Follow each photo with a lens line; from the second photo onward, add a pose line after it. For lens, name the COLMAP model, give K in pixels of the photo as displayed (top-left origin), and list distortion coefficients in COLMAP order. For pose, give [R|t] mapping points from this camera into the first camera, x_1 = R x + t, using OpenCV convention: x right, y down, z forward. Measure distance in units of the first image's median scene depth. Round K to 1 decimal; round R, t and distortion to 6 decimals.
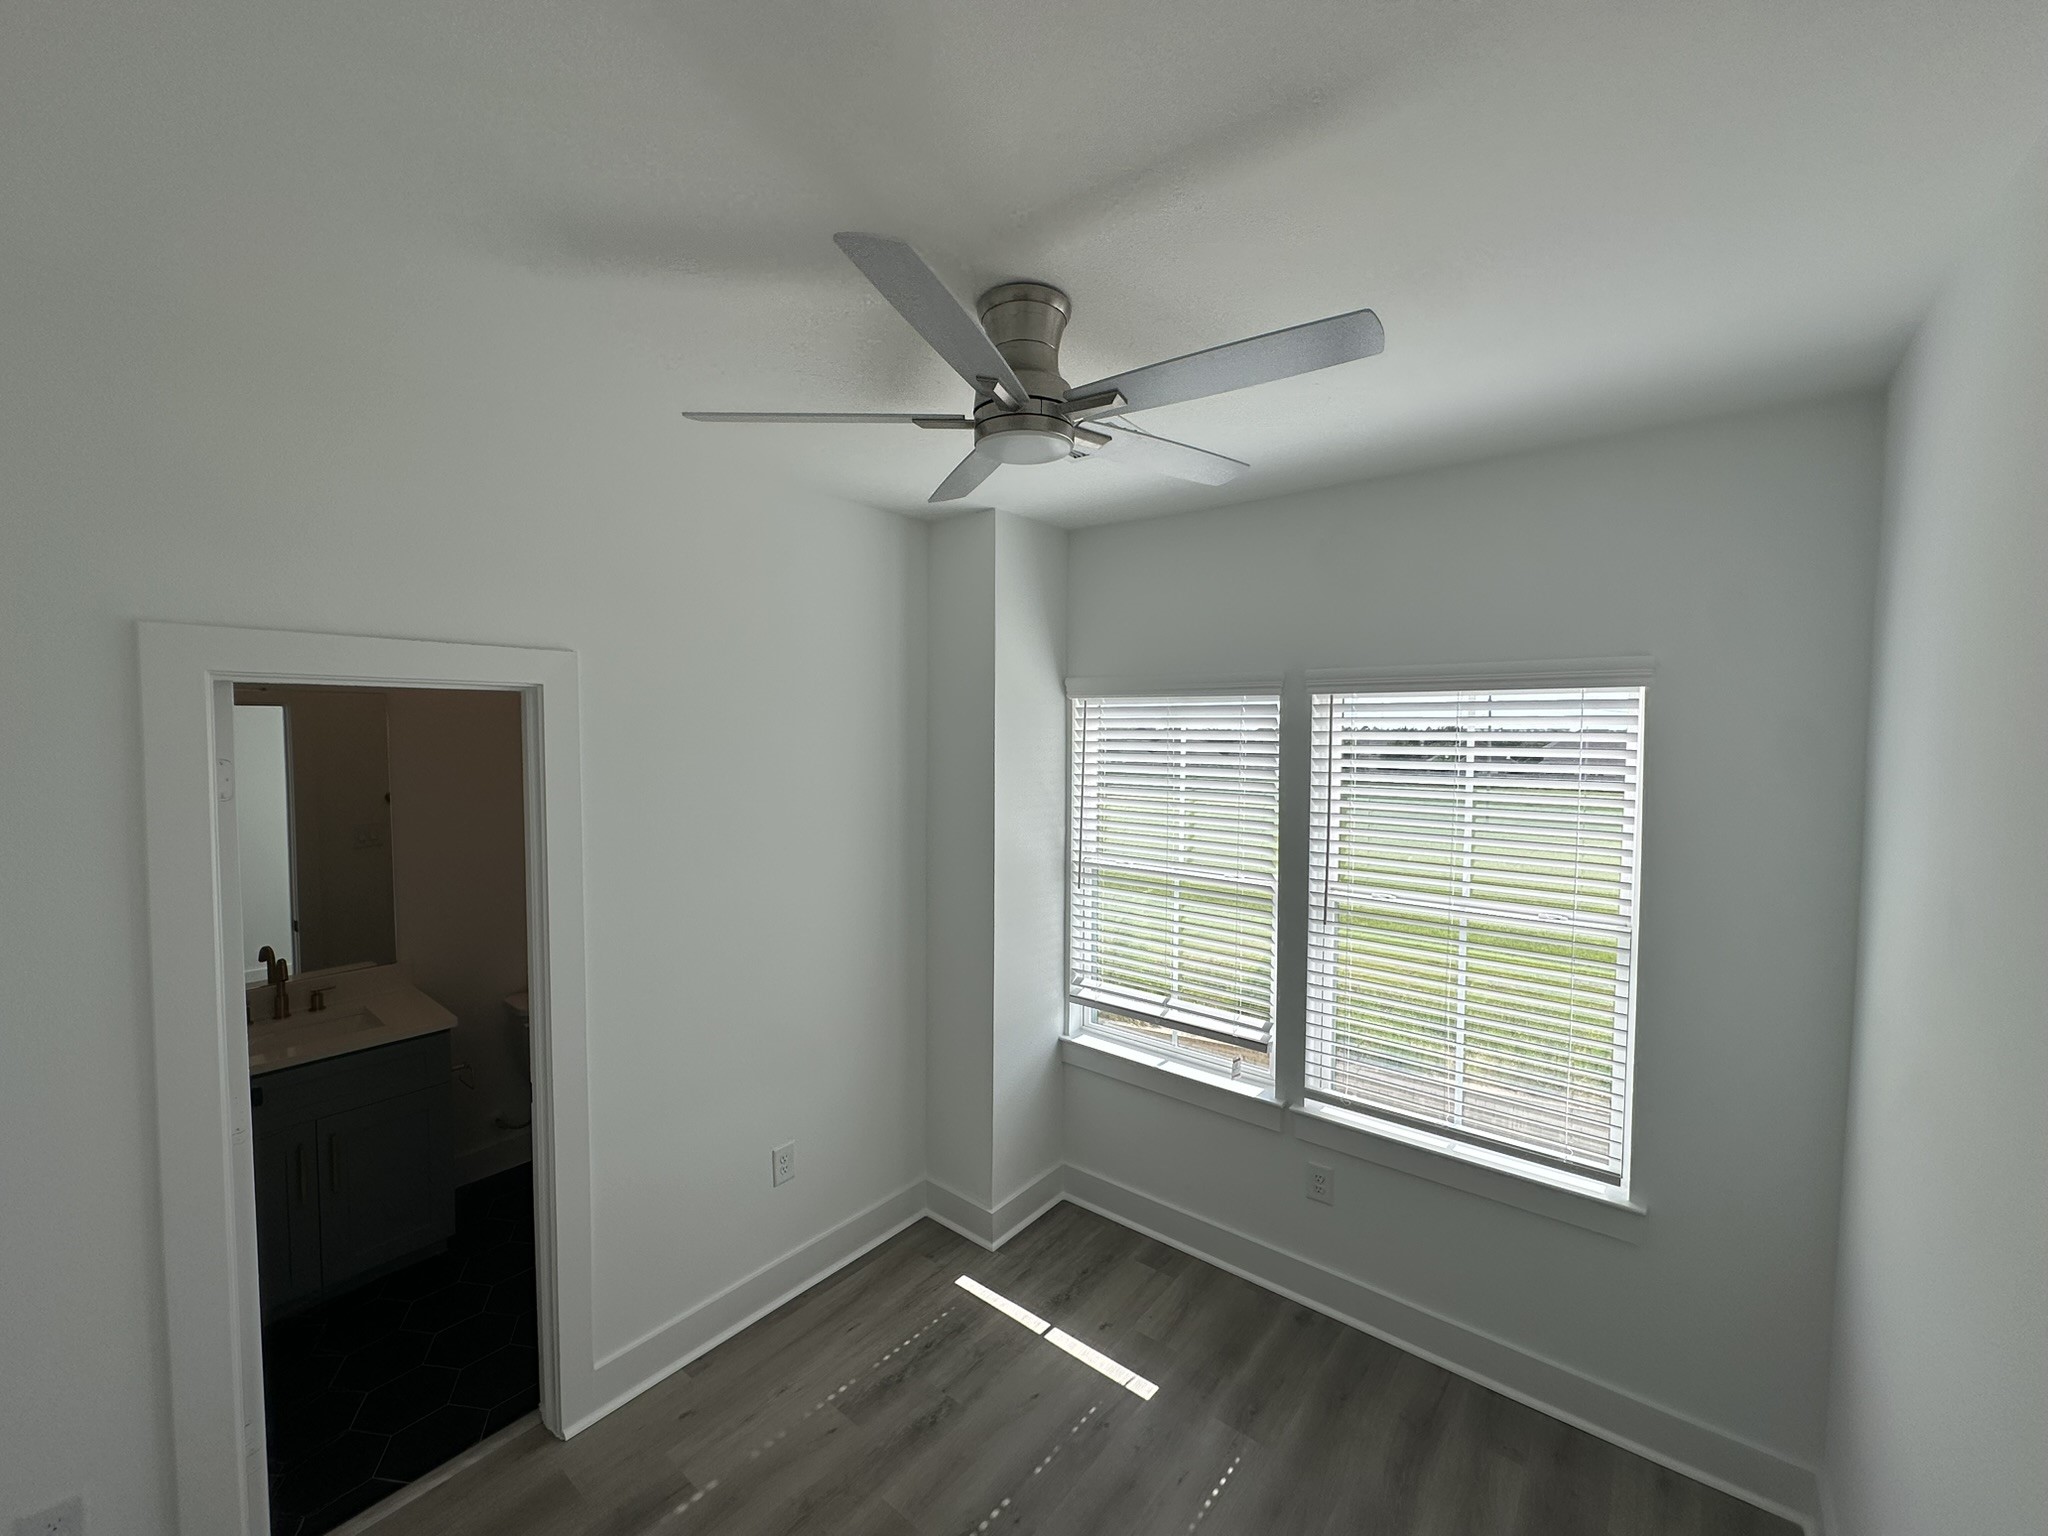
lens RADIAL K [[816.5, 0, 1025.7], [0, 816.5, 769.6], [0, 0, 1]] dist [0.000972, 0.000003]
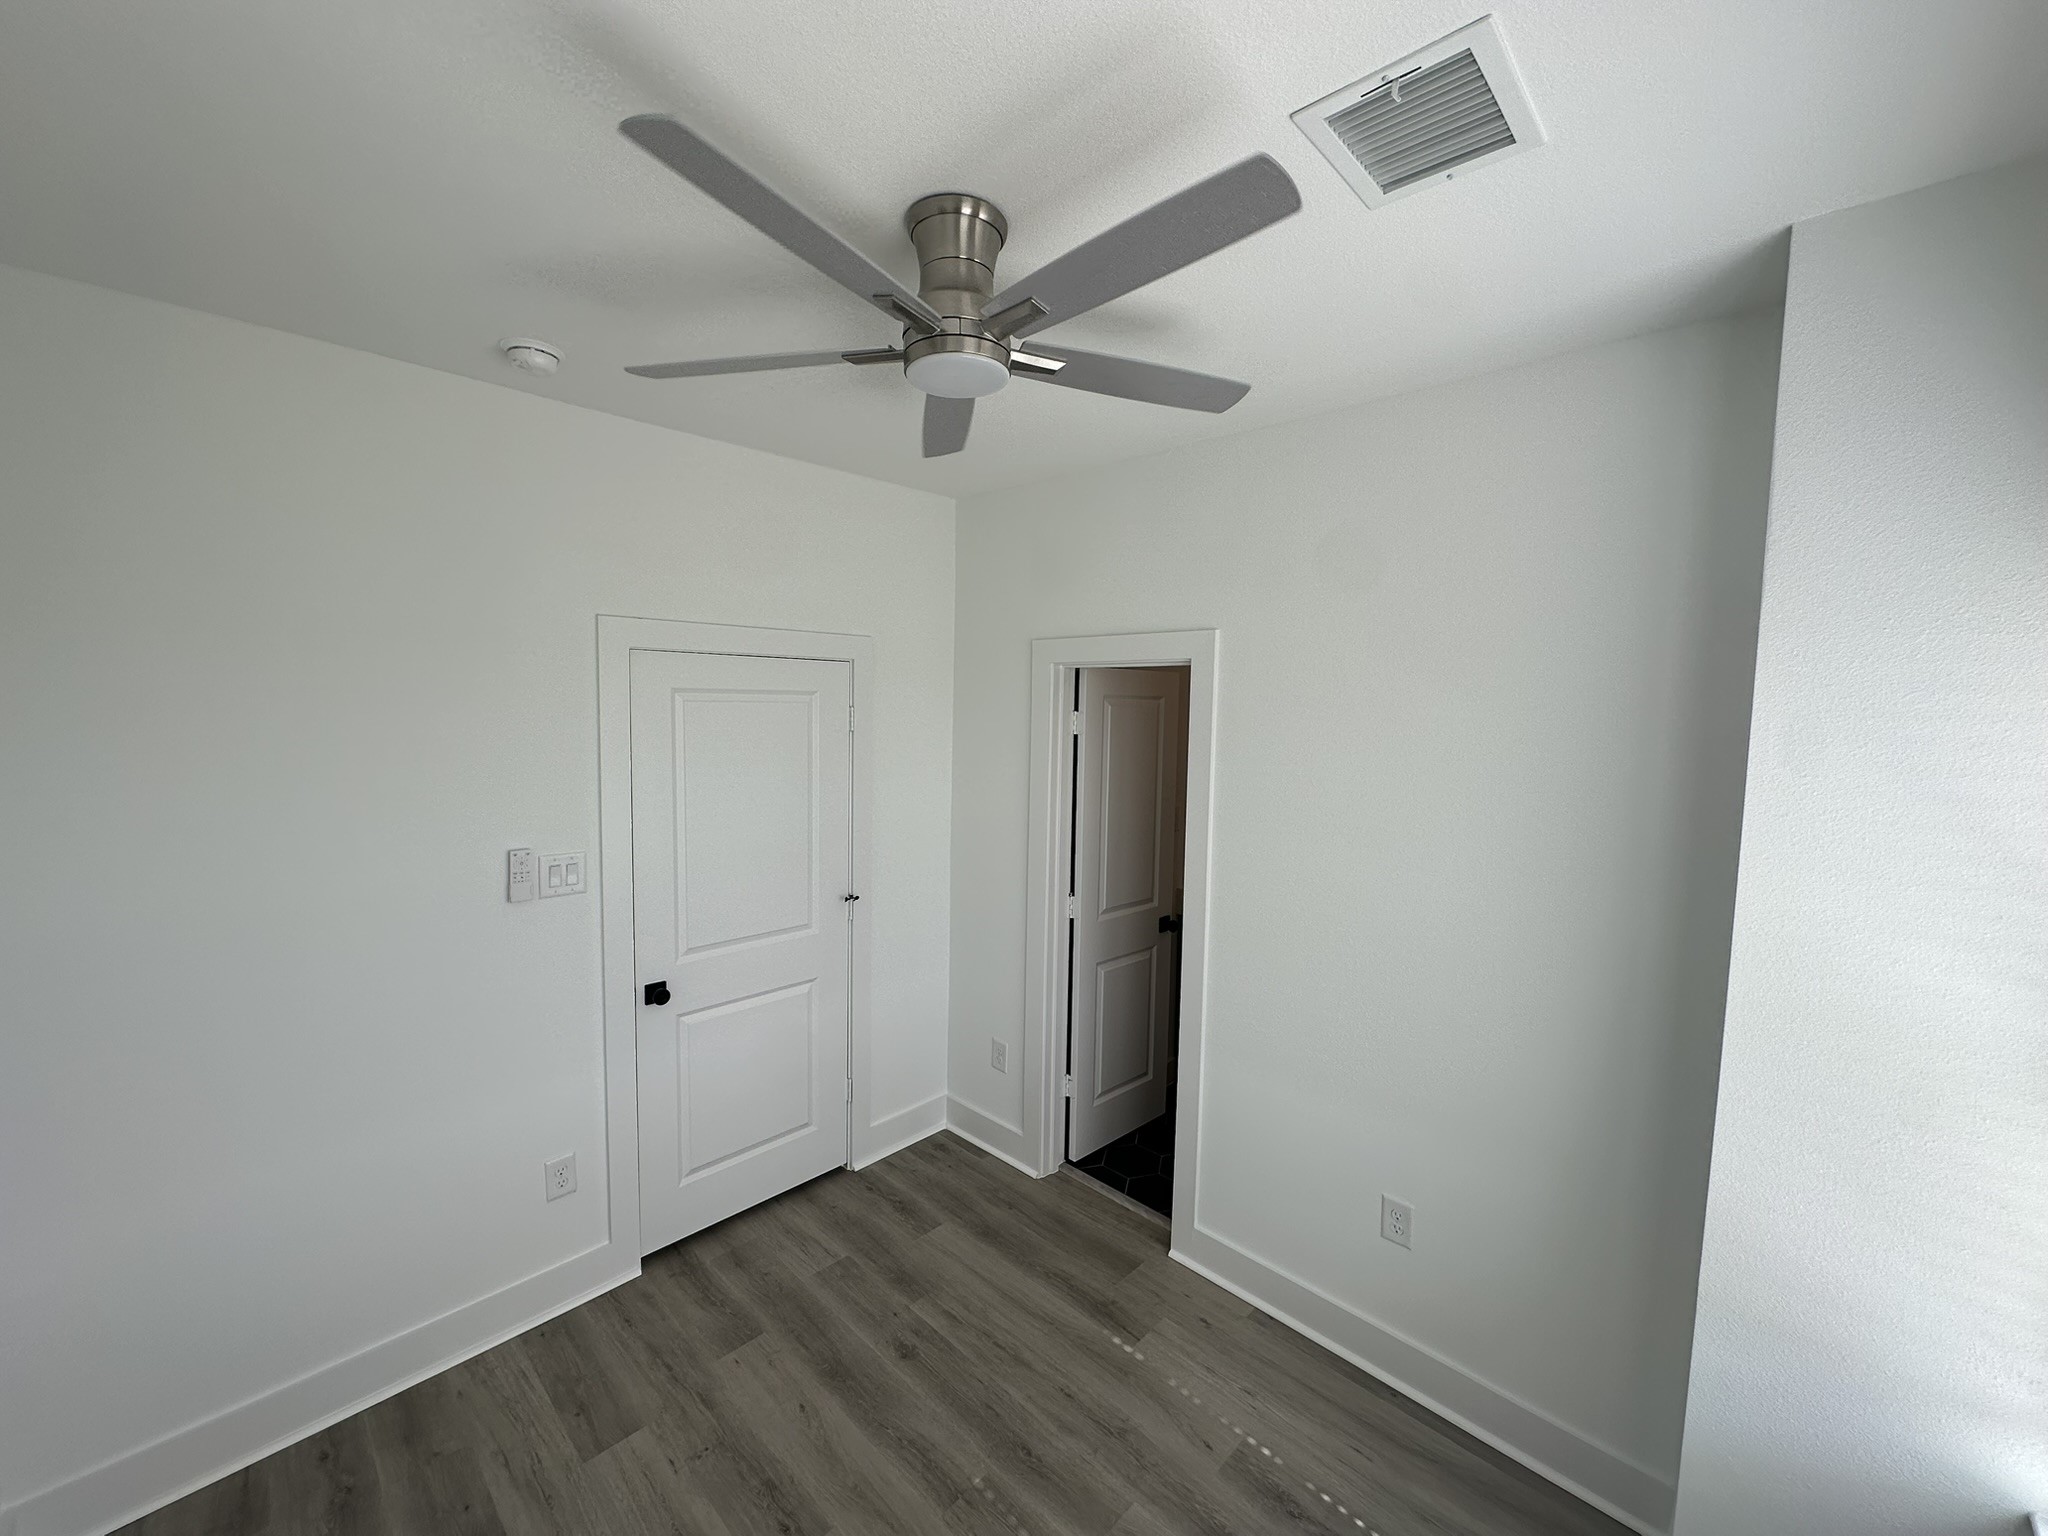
lens RADIAL K [[816.5, 0, 1026.3], [0, 816.5, 766.4], [0, 0, 1]] dist [0.000972, 0.000003]
pose [[-0.100633, 0.067549, -0.992628, 0.667770], [-0.064009, 0.995186, 0.074212, -0.019683], [0.992862, 0.071006, -0.095825, 0.839616]]
